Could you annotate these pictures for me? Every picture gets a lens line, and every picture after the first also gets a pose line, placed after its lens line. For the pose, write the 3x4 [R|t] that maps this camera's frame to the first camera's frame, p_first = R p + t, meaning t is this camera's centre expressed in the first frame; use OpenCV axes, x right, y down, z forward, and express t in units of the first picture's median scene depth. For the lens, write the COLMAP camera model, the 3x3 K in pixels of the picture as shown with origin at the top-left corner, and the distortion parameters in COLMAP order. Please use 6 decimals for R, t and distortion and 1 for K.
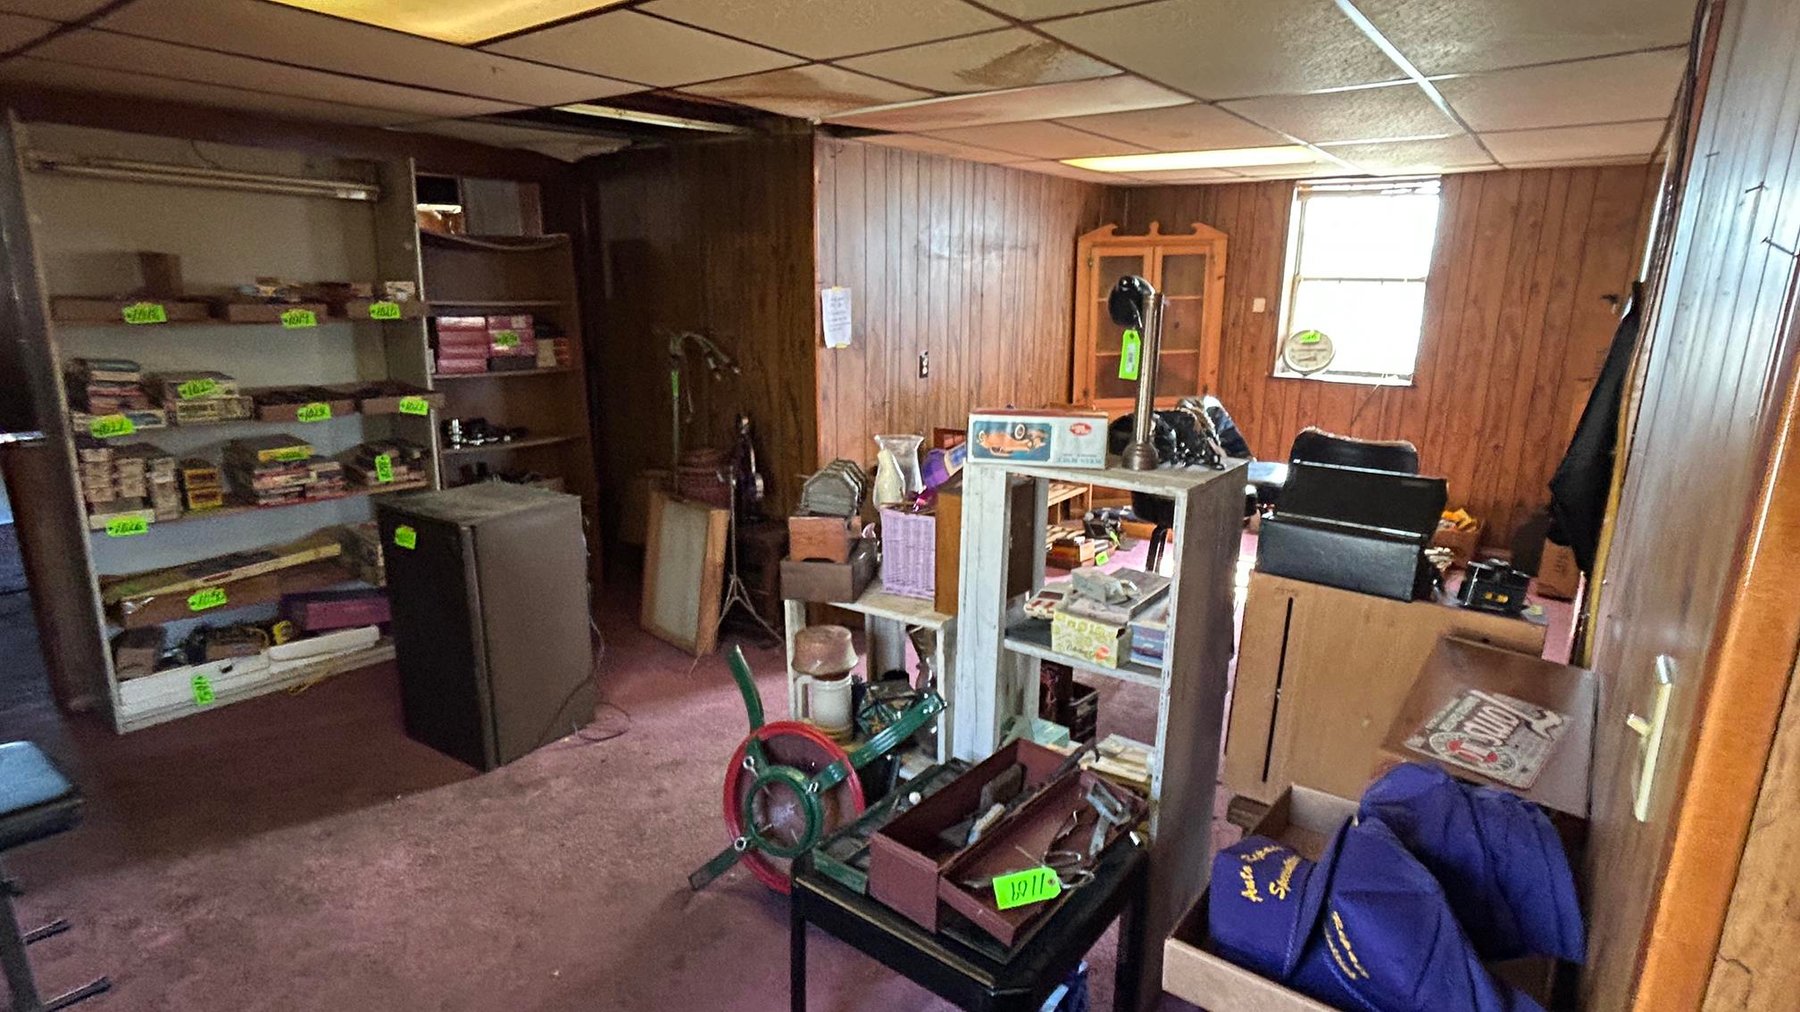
lens RADIAL K [[936.3, 0, 905.4], [0, 936.3, 507.7], [0, 0, 1]] dist [-0.003831, 0.002060]
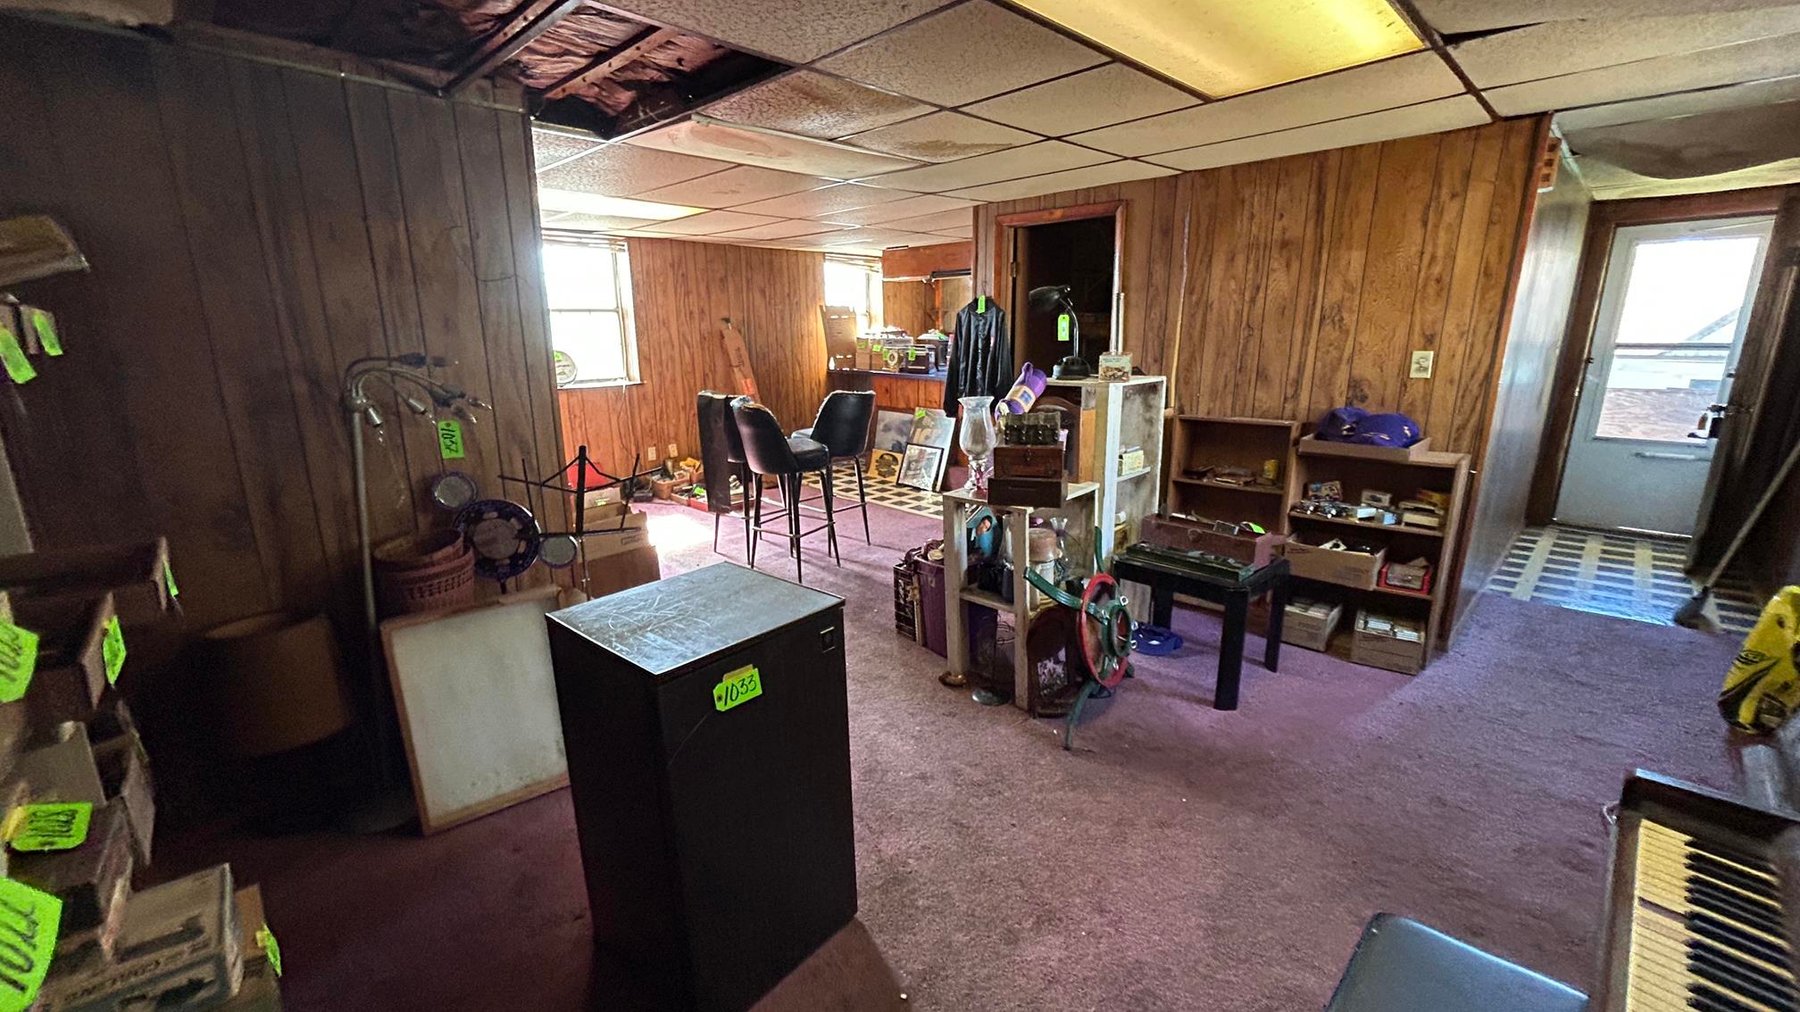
lens RADIAL K [[721.1, 0, 902.0], [0, 721.1, 508.0], [0, 0, 1]] dist [-0.001929, 0.000291]
pose [[0.141475, -0.257017, 0.955995, -0.940985], [0.252776, 0.943074, 0.216136, -0.158404], [-0.957125, 0.211075, 0.198390, 0.779589]]
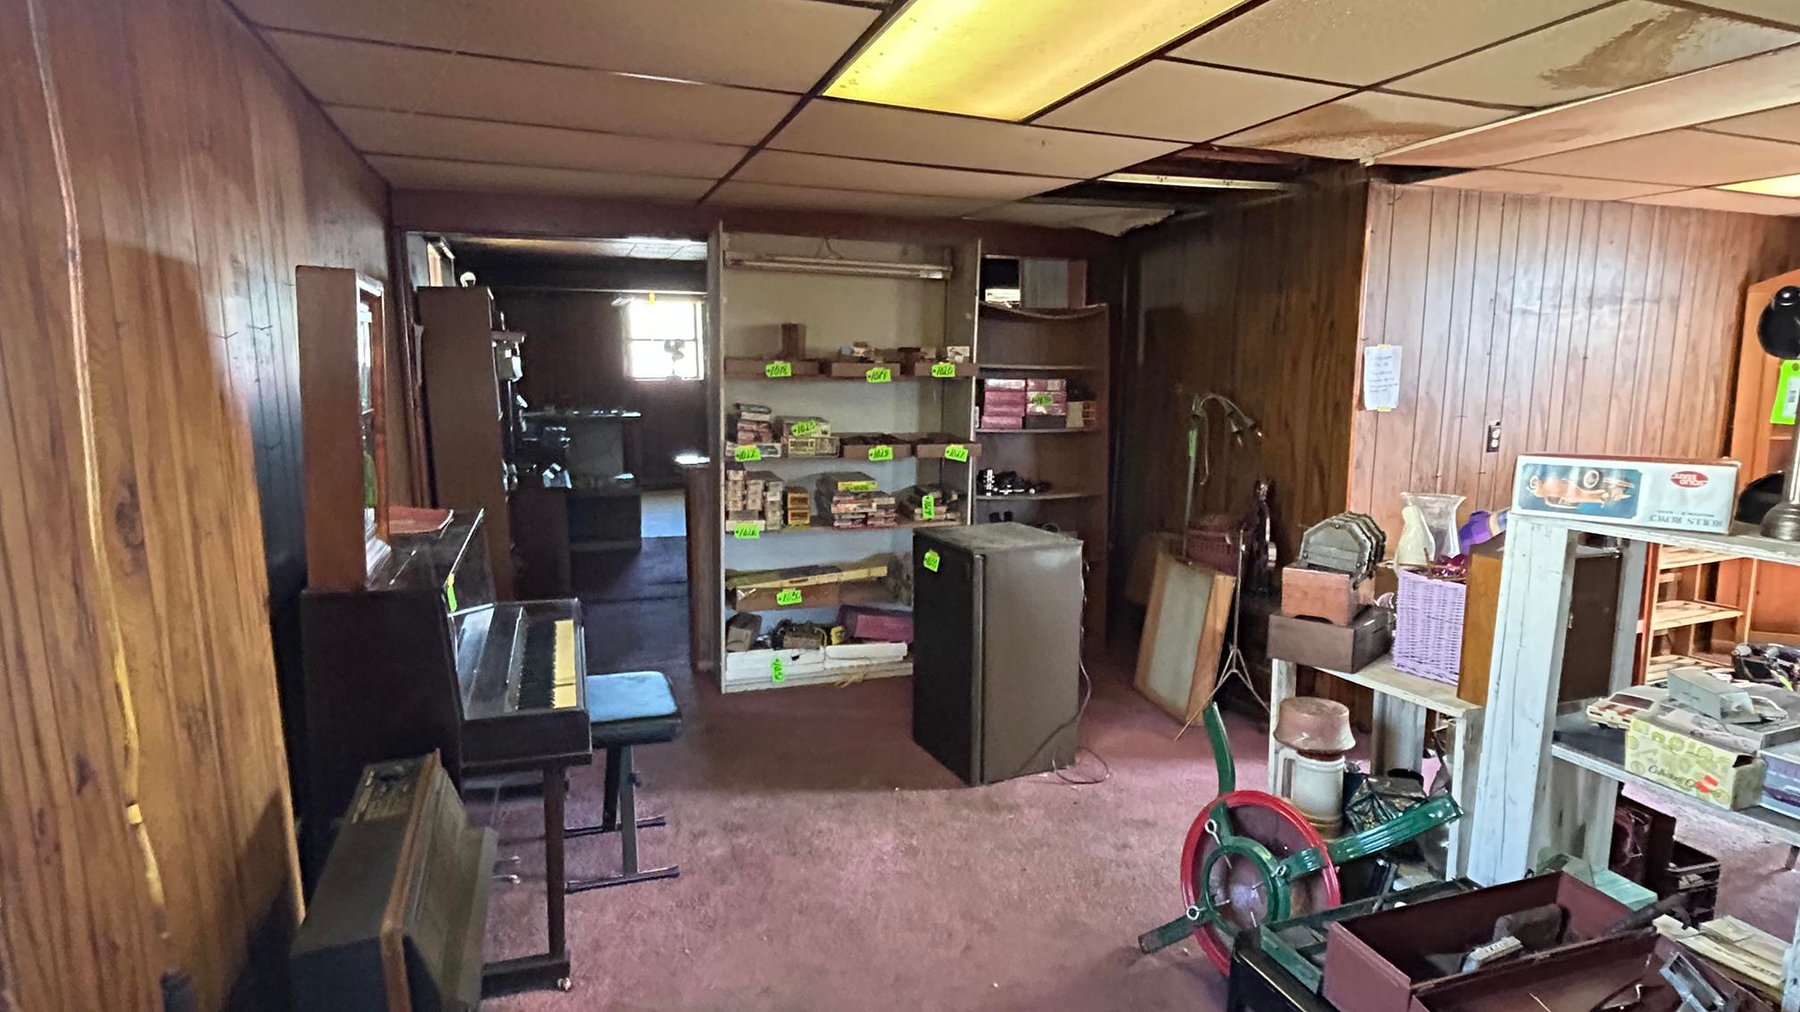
lens RADIAL K [[936.3, 0, 906.0], [0, 936.3, 505.4], [0, 0, 1]] dist [-0.003831, 0.002060]
pose [[0.846234, 0.069707, -0.528231, 0.031219], [-0.119962, 0.990877, -0.061421, 0.036658], [0.519131, 0.115344, 0.846876, 0.017155]]
